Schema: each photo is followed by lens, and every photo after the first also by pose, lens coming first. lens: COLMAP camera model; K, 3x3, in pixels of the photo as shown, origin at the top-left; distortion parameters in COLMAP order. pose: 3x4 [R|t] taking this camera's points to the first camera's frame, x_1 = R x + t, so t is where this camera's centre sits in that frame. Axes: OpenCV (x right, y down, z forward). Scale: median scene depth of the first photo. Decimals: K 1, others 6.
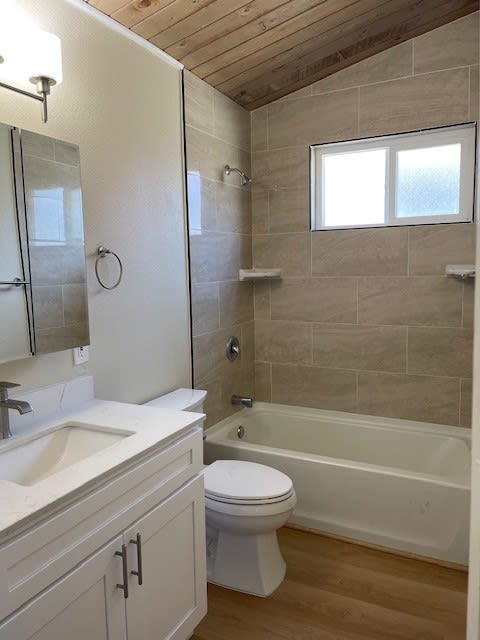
lens RADIAL K [[478.6, 0, 239.0], [0, 478.6, 316.4], [0, 0, 1]] dist [0.021609, -0.006403]
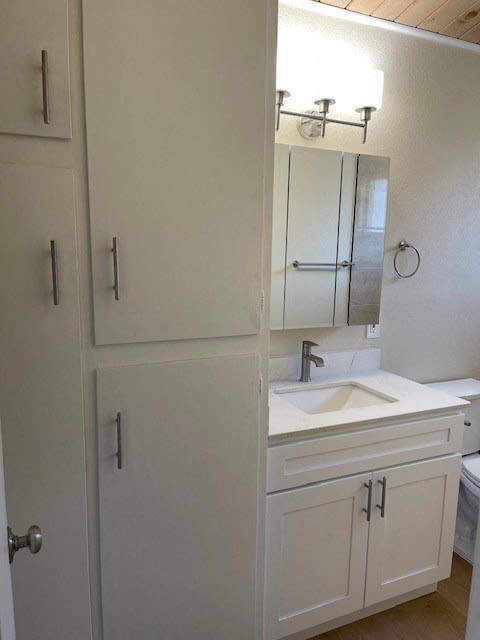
lens RADIAL K [[478.6, 0, 239.0], [0, 478.6, 316.4], [0, 0, 1]] dist [0.021609, -0.006403]
pose [[0.770003, 0.129933, -0.624670, 0.182780], [-0.099990, 0.991522, 0.082986, -0.025908], [0.630156, -0.001439, 0.776467, -0.173677]]
